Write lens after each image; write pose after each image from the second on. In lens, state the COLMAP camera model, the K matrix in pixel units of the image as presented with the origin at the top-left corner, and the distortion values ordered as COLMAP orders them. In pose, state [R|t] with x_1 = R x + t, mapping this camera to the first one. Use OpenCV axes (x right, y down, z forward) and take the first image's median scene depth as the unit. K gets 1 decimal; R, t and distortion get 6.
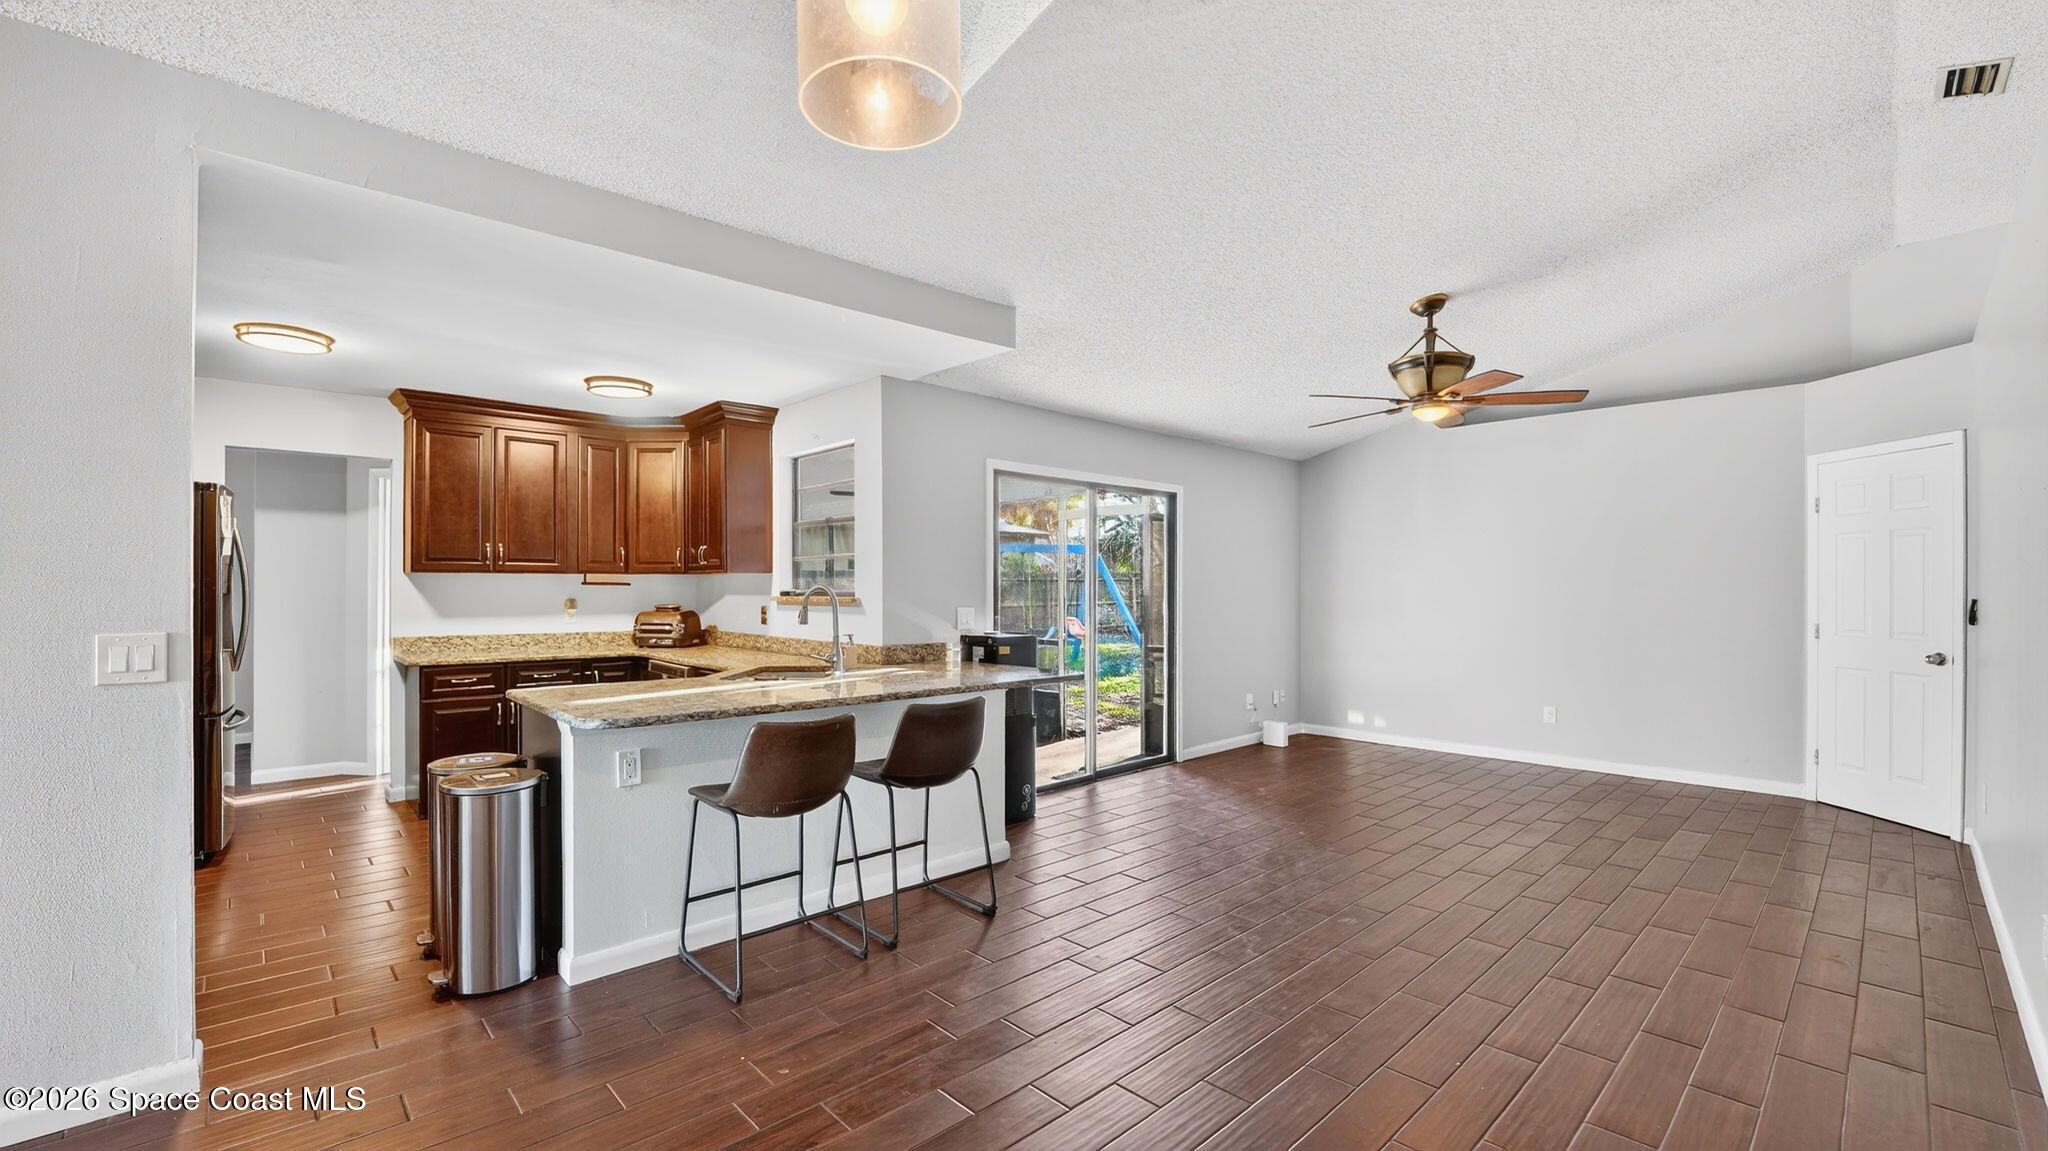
lens RADIAL K [[838.4, 0, 1016.4], [0, 838.4, 585.7], [0, 0, 1]] dist [-0.022701, -0.000001]
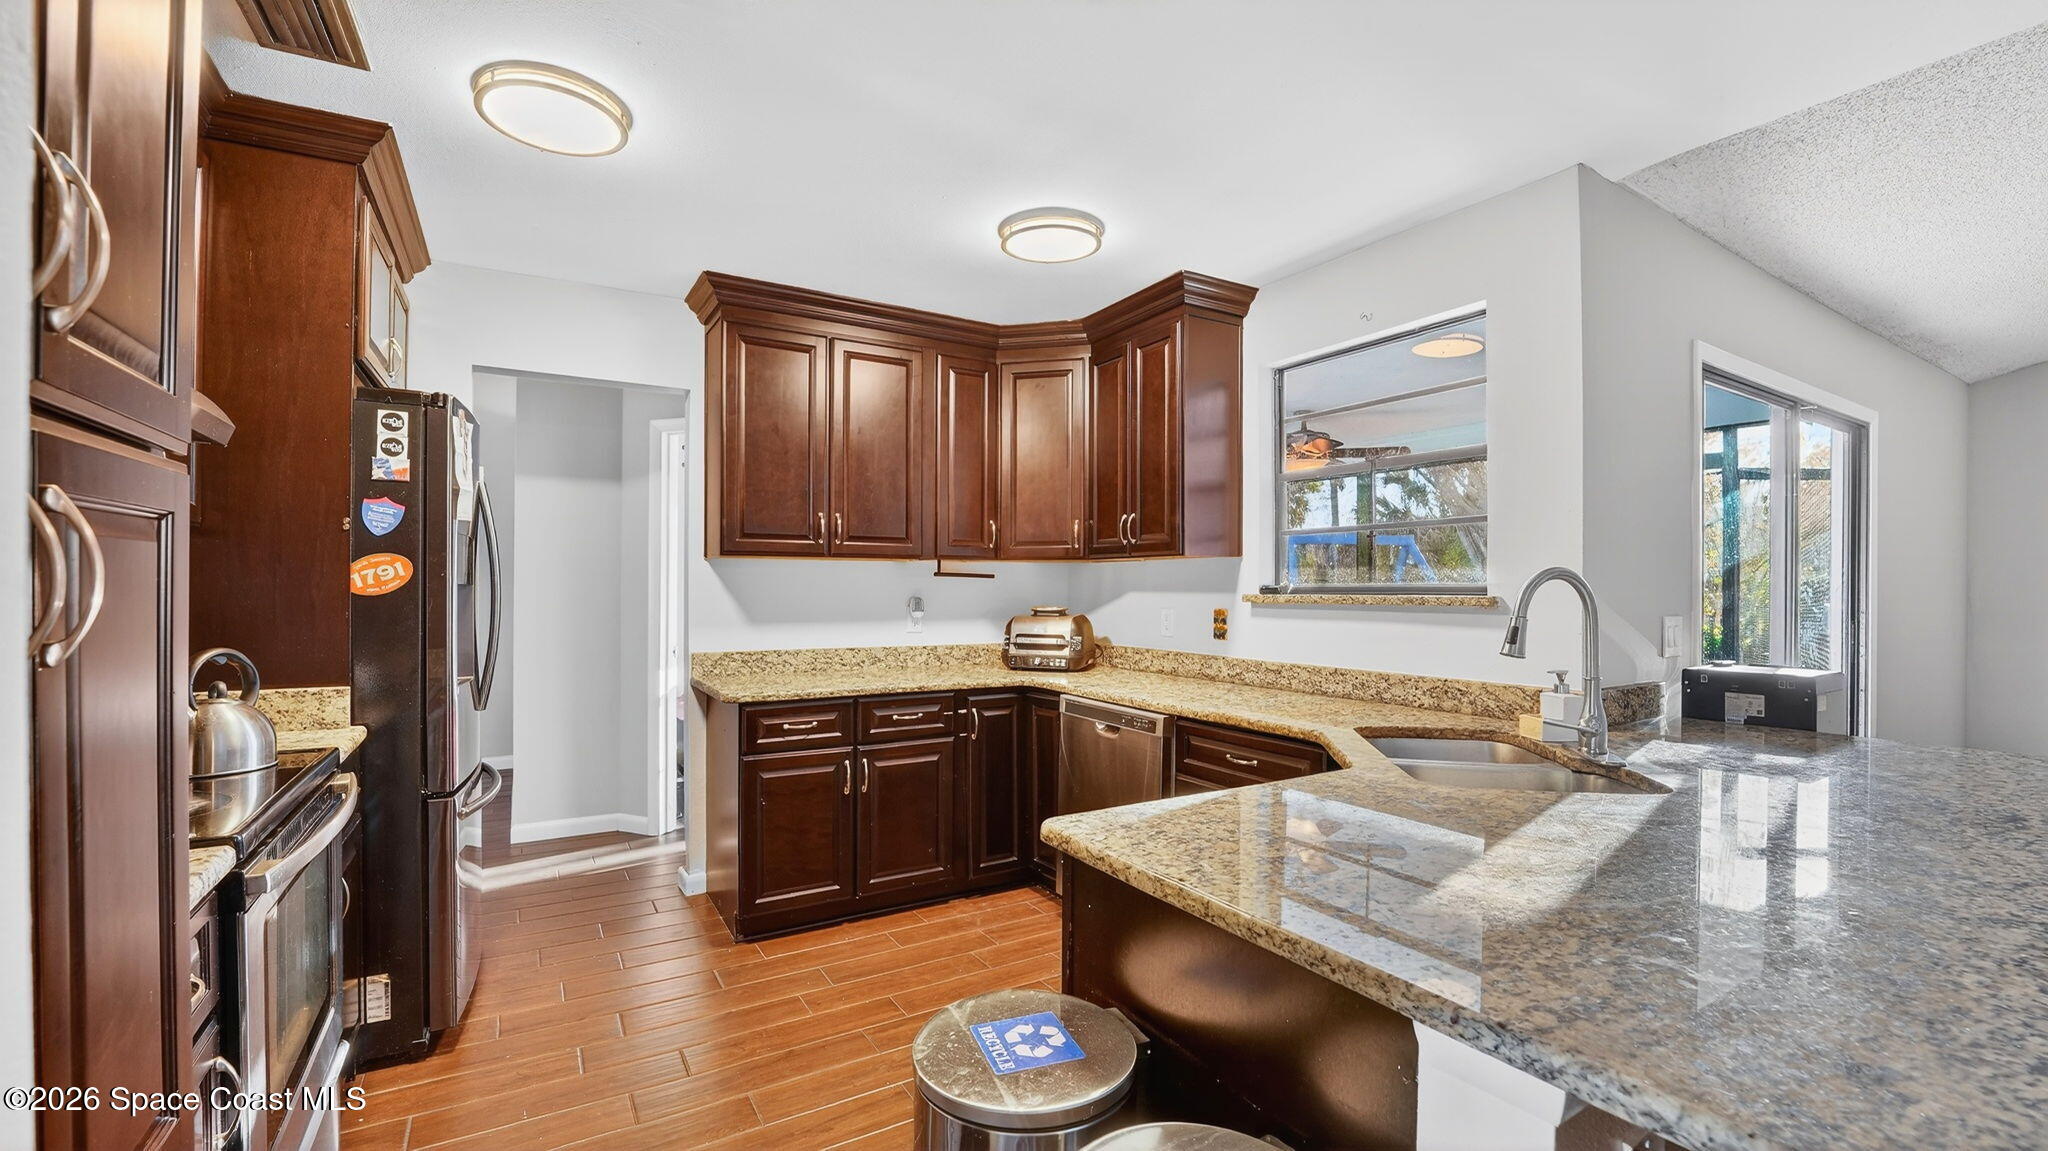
lens RADIAL K [[827.6, 0, 1022.5], [0, 827.6, 586.2], [0, 0, 1]] dist [-0.022969, -0.000059]
pose [[0.979303, 0.001981, -0.202391, -0.340835], [-0.002084, 0.999998, -0.000296, 0.007484], [0.202390, 0.000712, 0.979305, 0.382945]]
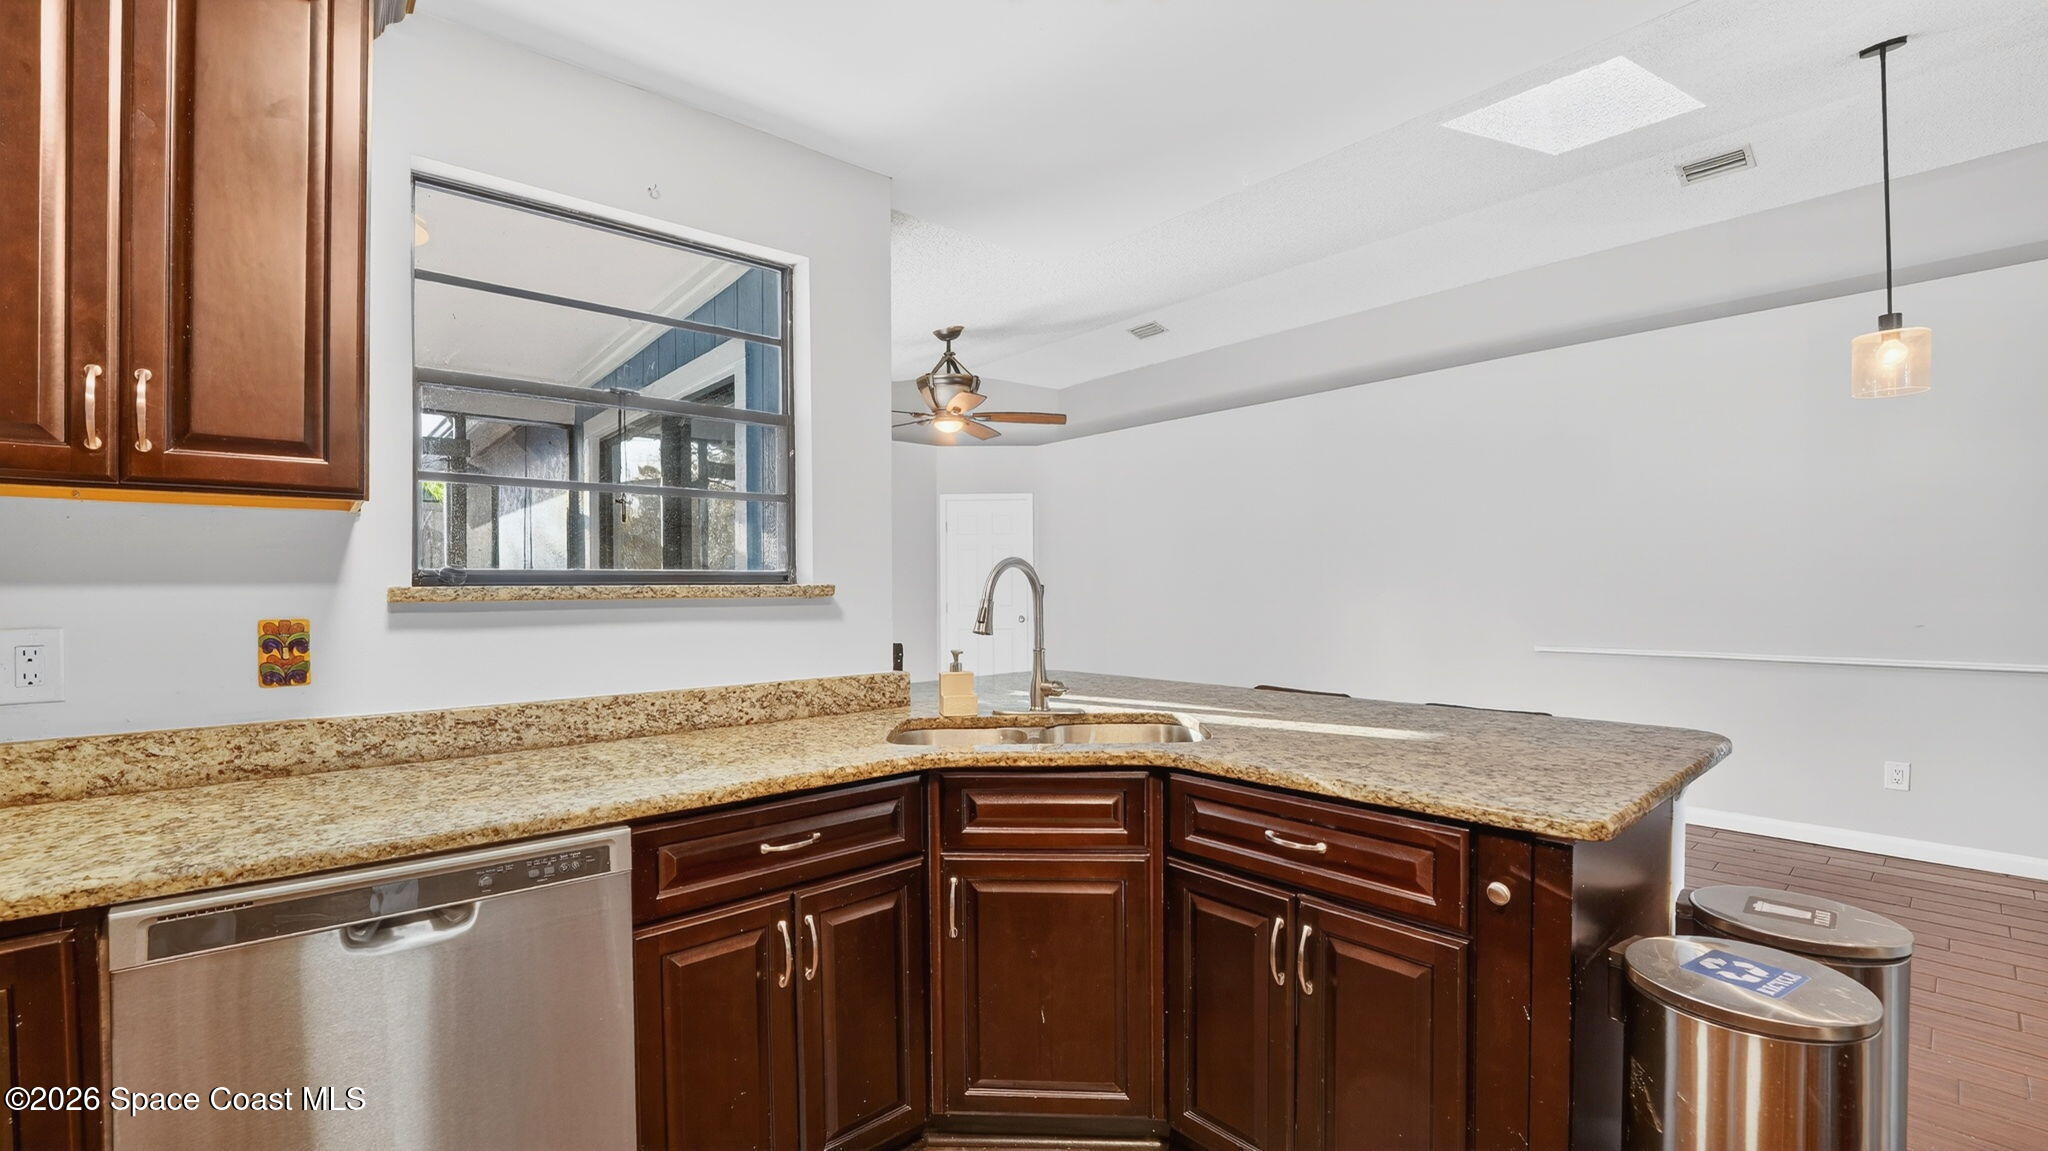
lens RADIAL K [[855.8, 0, 1019.3], [0, 855.8, 585.7], [0, 0, 1]] dist [-0.020289, -0.000017]
pose [[0.033249, -0.001169, 0.999446, -0.621830], [0.001763, 0.999998, 0.001111, 0.012801], [-0.999446, 0.001725, 0.033251, 0.778581]]
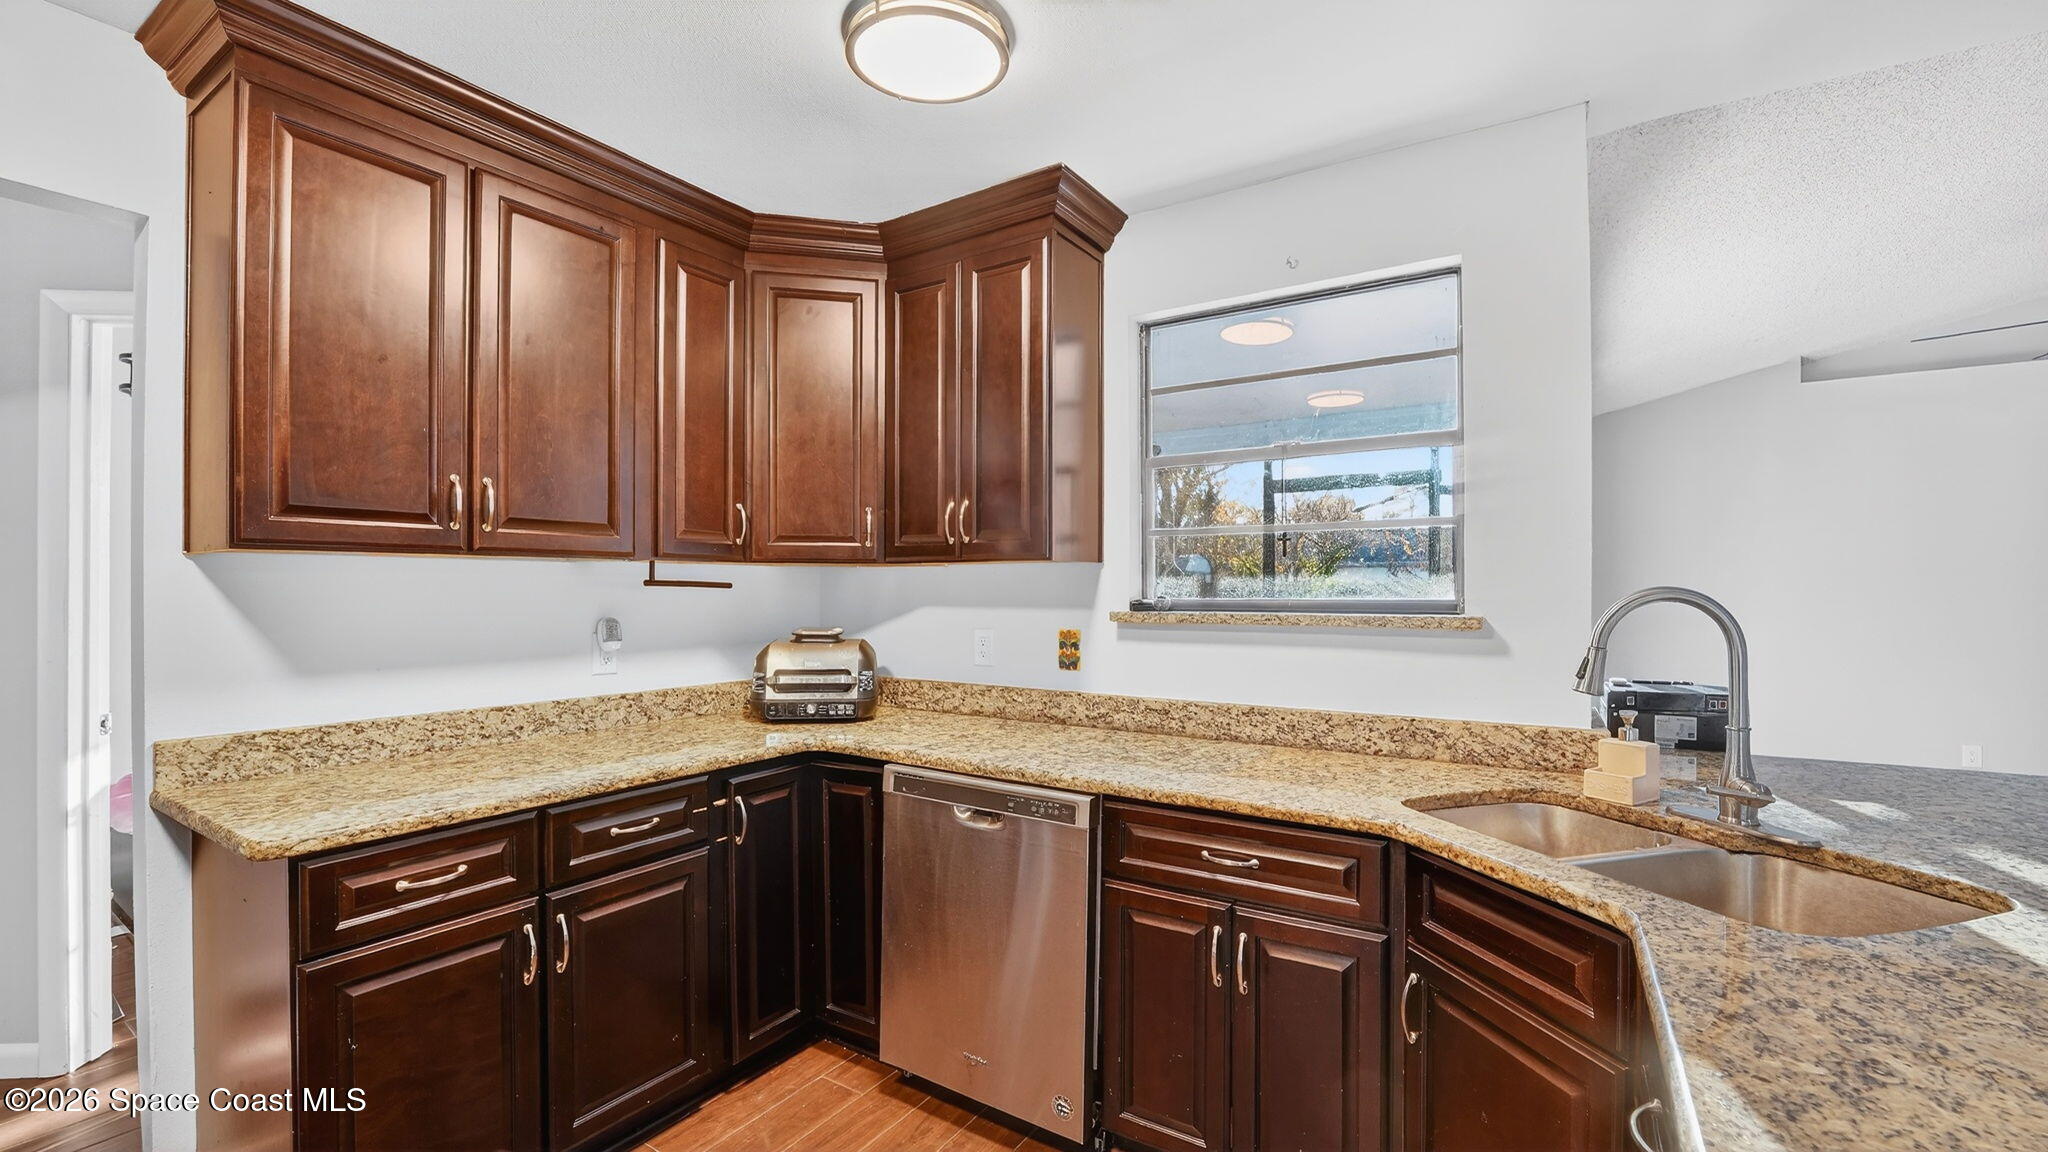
lens RADIAL K [[838.4, 0, 1016.4], [0, 838.4, 586.2], [0, 0, 1]] dist [-0.022701, -0.000001]
pose [[0.969892, 0.000871, 0.243534, -0.475750], [-0.000411, 0.999998, -0.001939, -0.000494], [-0.243535, 0.001781, 0.969891, 0.571889]]
